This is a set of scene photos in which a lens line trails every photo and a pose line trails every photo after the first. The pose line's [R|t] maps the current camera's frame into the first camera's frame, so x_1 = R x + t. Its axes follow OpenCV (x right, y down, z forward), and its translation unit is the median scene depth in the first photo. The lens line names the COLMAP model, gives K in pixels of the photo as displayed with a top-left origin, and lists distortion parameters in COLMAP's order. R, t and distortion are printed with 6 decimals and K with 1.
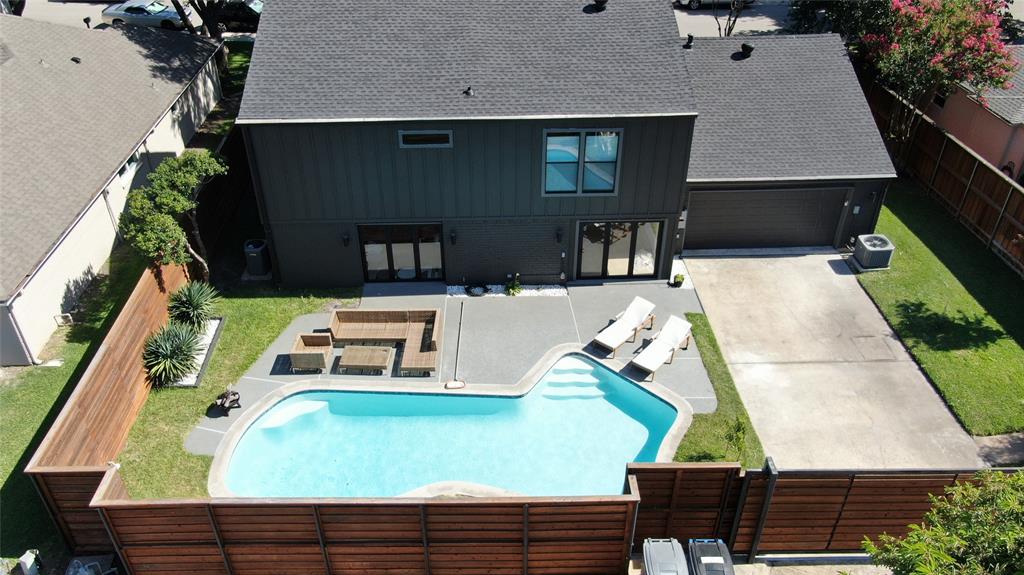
lens RADIAL K [[777.1, 0, 512.0], [0, 777.1, 287.5], [0, 0, 1]] dist [0.000214, 0.000406]
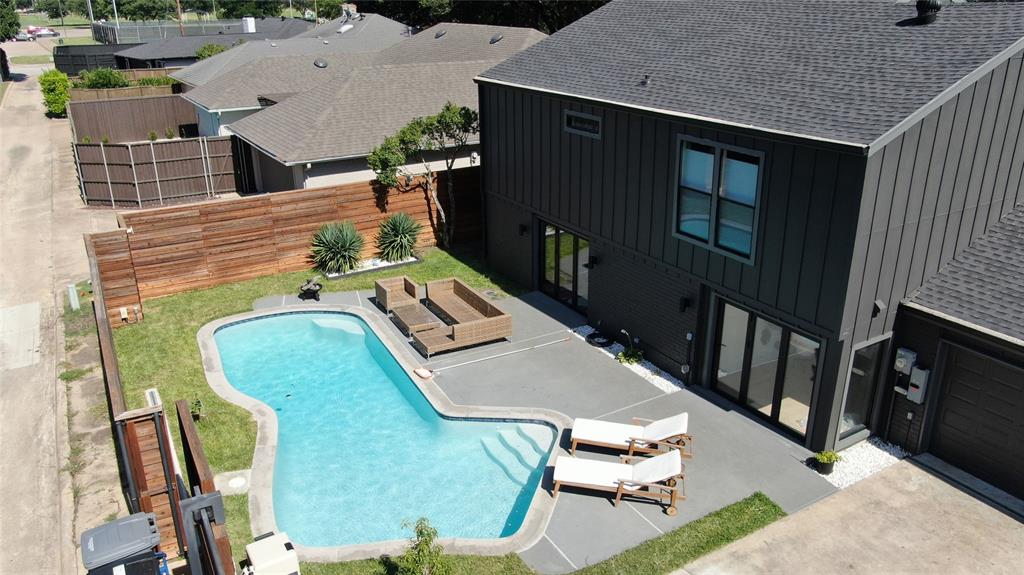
lens RADIAL K [[777.1, 0, 512.0], [0, 777.1, 287.5], [0, 0, 1]] dist [0.000214, 0.000406]
pose [[0.488936, 0.312905, -0.814268, 0.562441], [-0.494547, 0.868374, 0.036741, -0.029114], [0.718585, 0.384730, 0.579325, 0.498941]]
